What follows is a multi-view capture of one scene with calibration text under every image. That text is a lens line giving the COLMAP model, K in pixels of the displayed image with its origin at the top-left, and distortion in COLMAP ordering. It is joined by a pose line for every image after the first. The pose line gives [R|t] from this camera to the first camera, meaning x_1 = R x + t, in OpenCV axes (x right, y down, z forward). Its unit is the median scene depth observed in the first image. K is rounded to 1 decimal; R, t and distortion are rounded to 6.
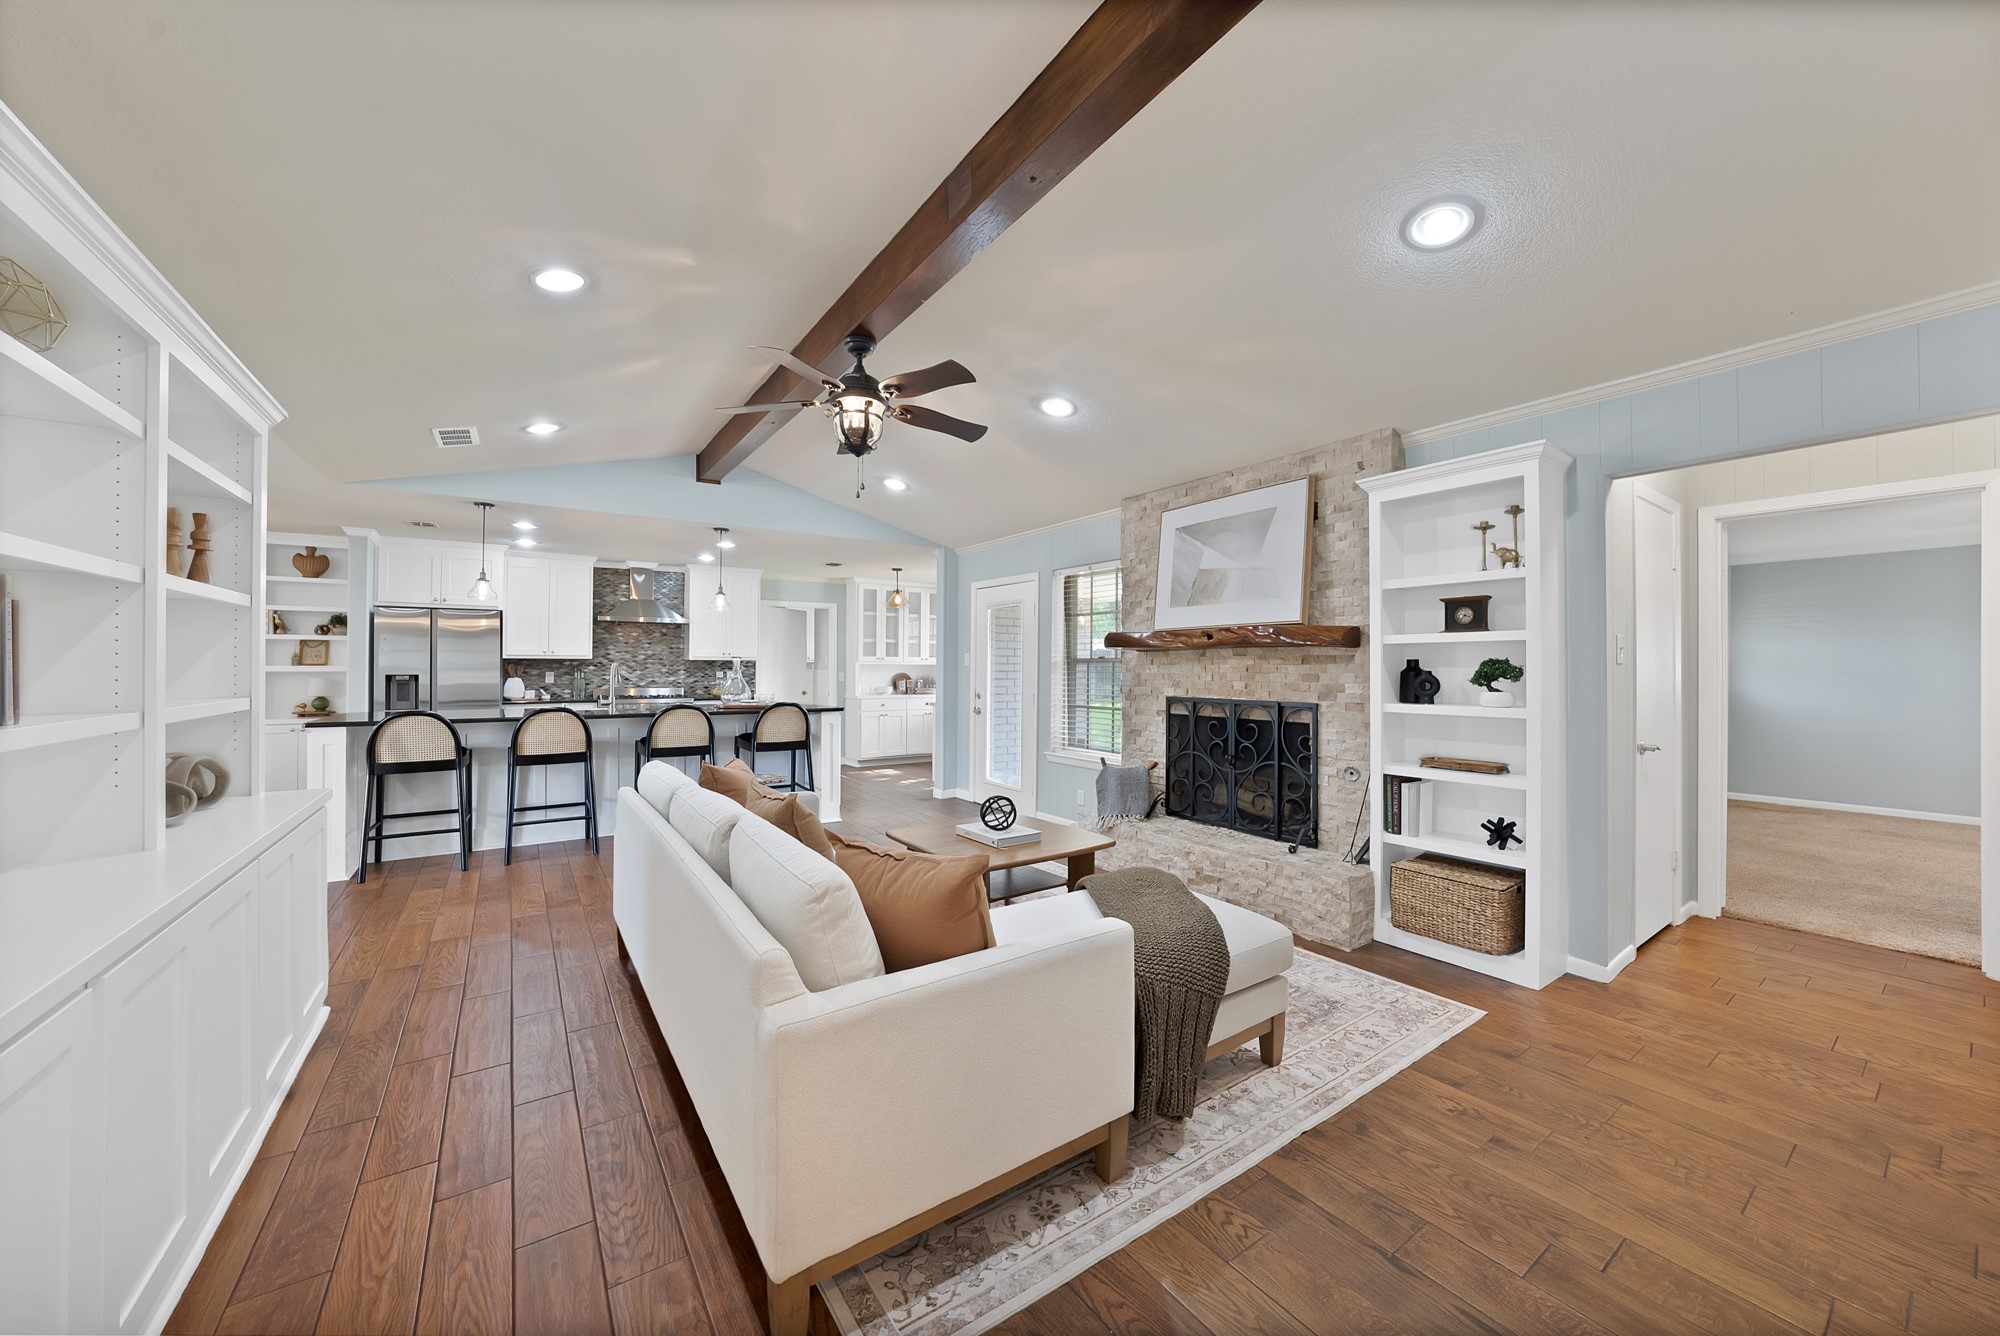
lens RADIAL K [[708.9, 0, 998.4], [0, 708.9, 663.8], [0, 0, 1]] dist [-0.019396, 0.000000]
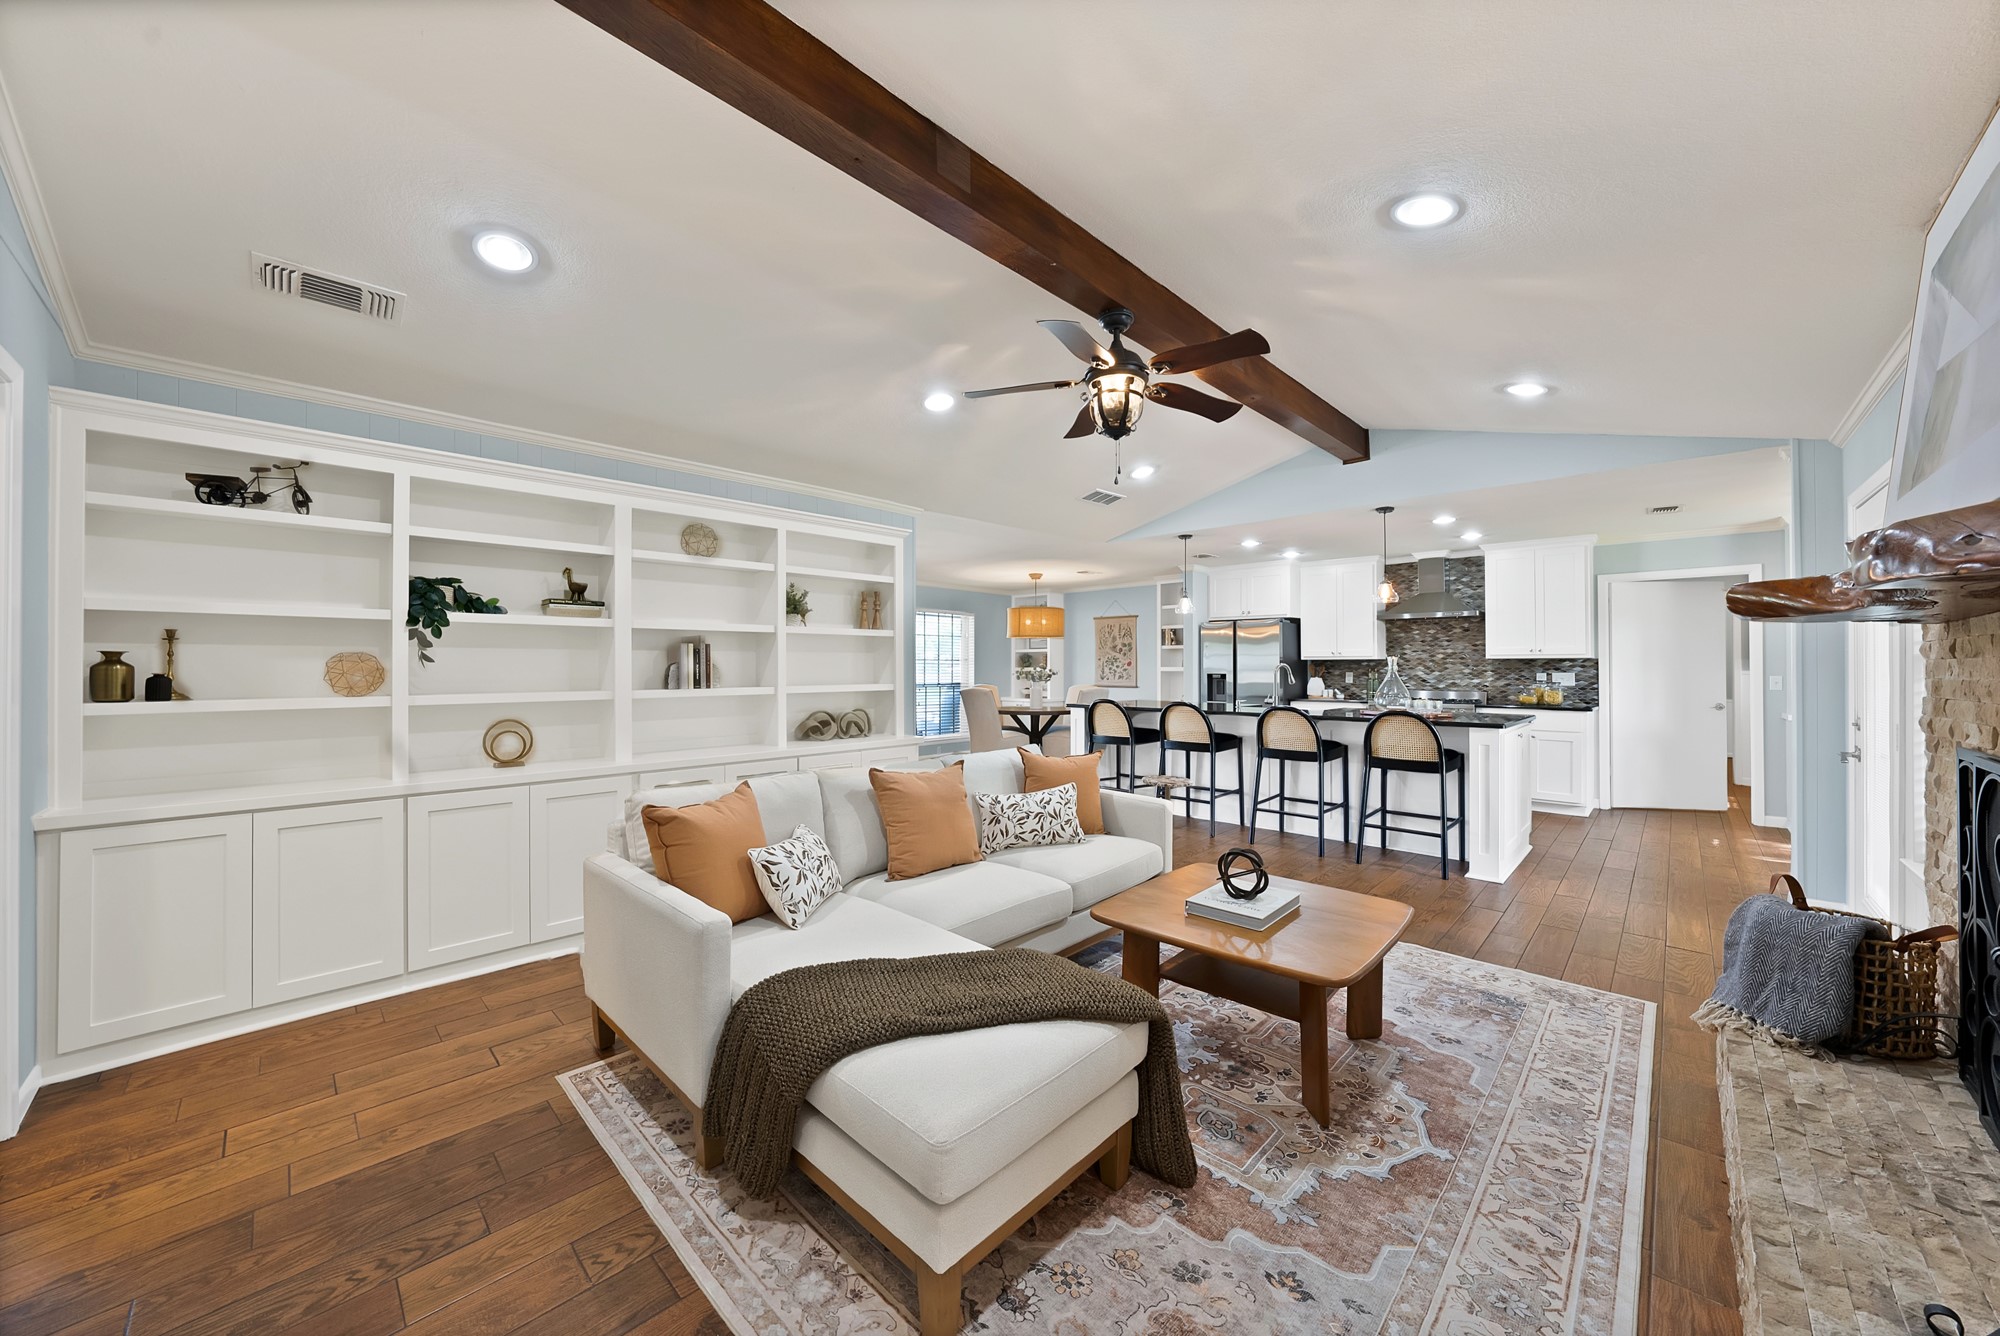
lens RADIAL K [[708.9, 0, 989.8], [0, 708.9, 665.5], [0, 0, 1]] dist [-0.019396, 0.000000]
pose [[0.201482, -0.003763, -0.979485, 0.330252], [0.005183, 0.999983, -0.002776, 0.002179], [0.979479, -0.004518, 0.201498, 0.317121]]
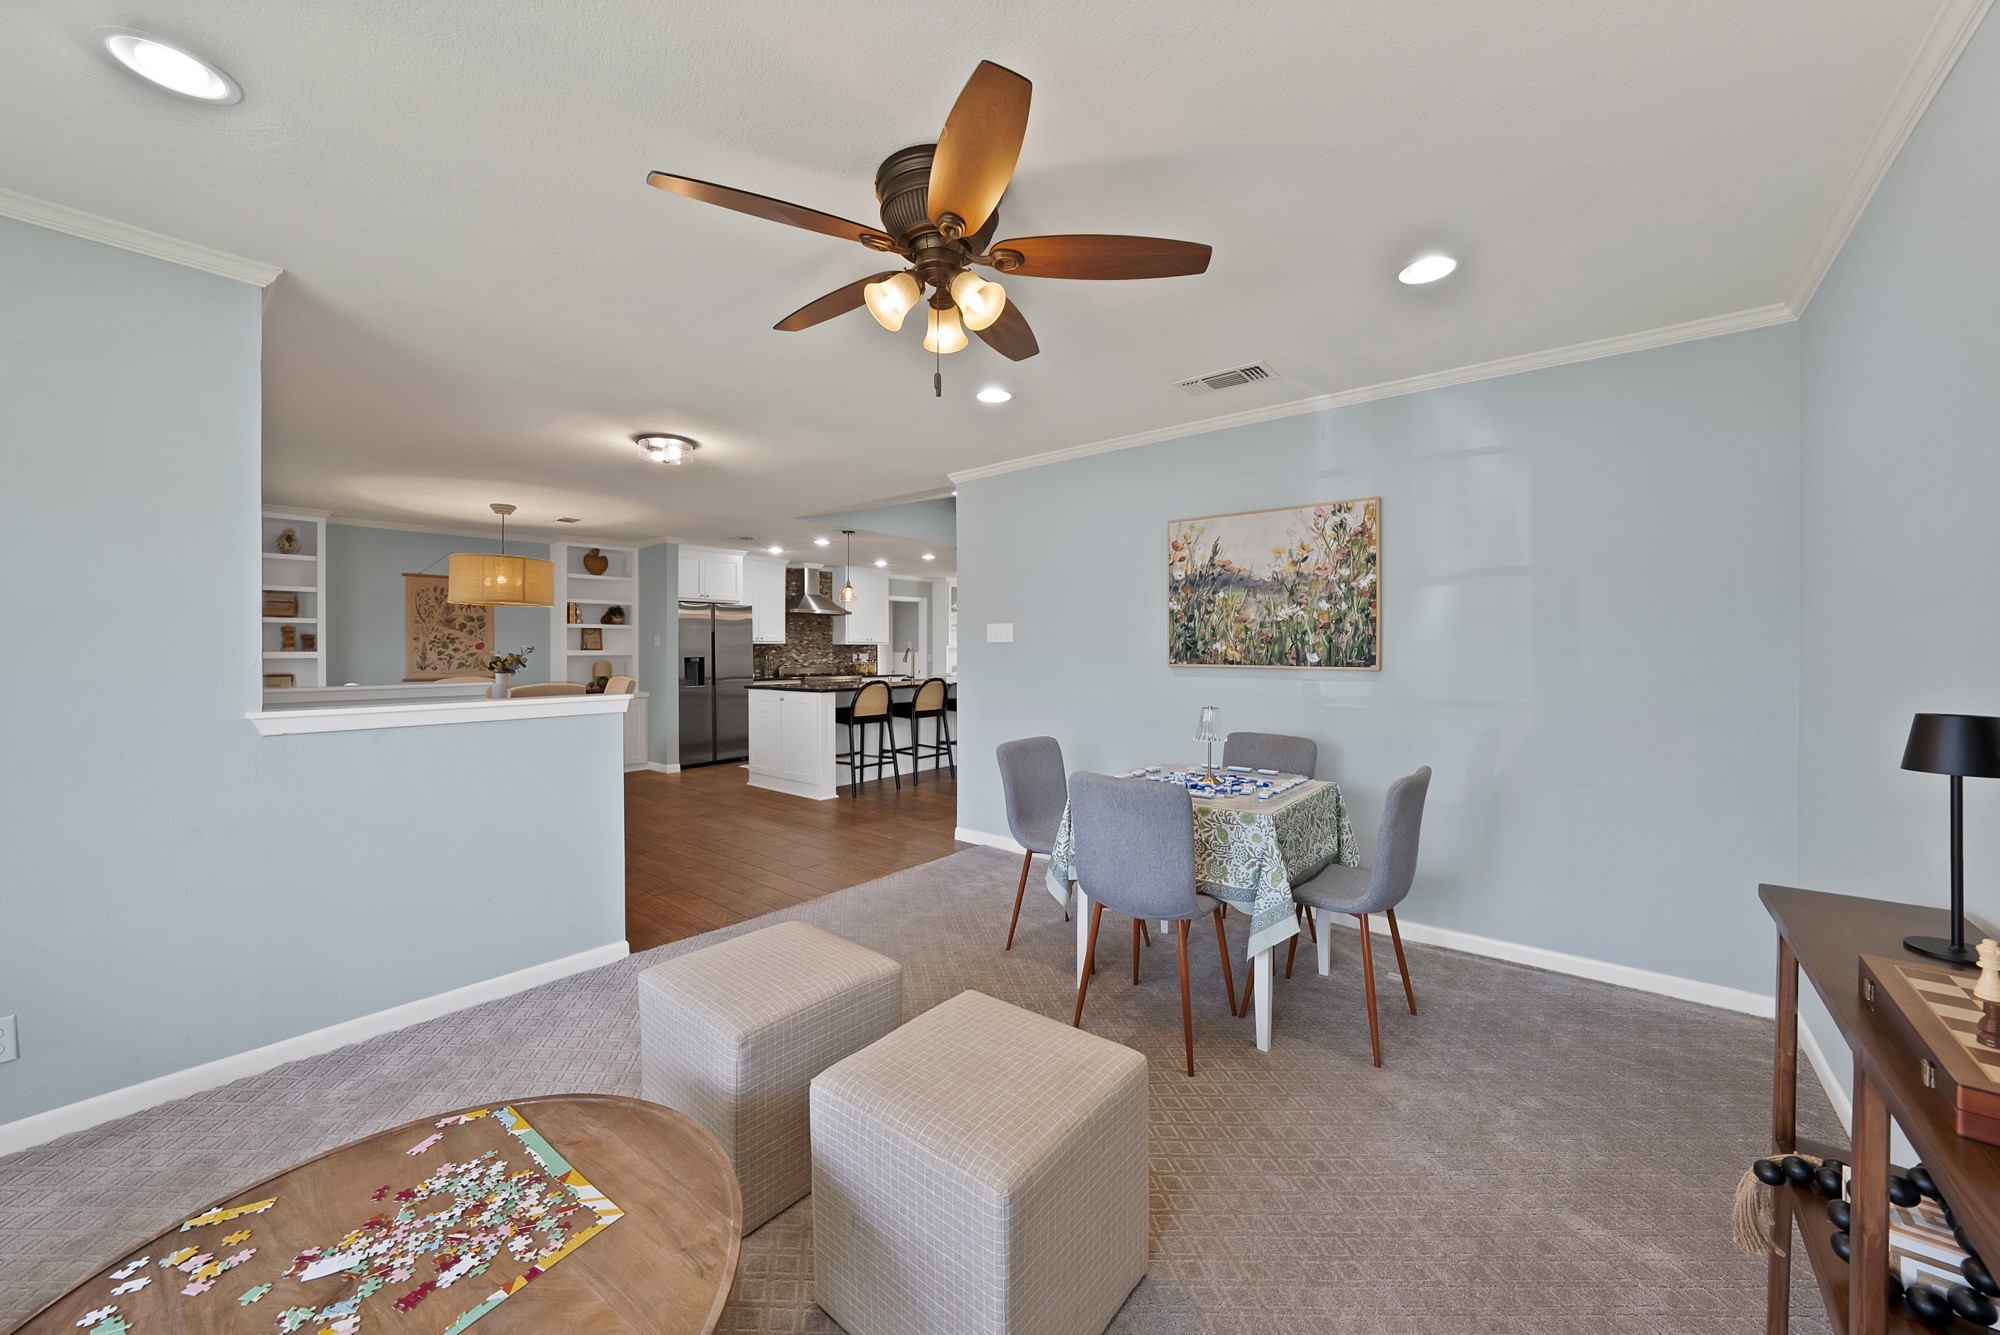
lens RADIAL K [[708.9, 0, 995.8], [0, 708.9, 653.5], [0, 0, 1]] dist [-0.019396, 0.000000]
pose [[0.961271, -0.005055, 0.275558, -0.662979], [0.002193, 0.999940, 0.010693, -0.002622], [-0.275595, -0.009675, 0.961225, -0.331466]]
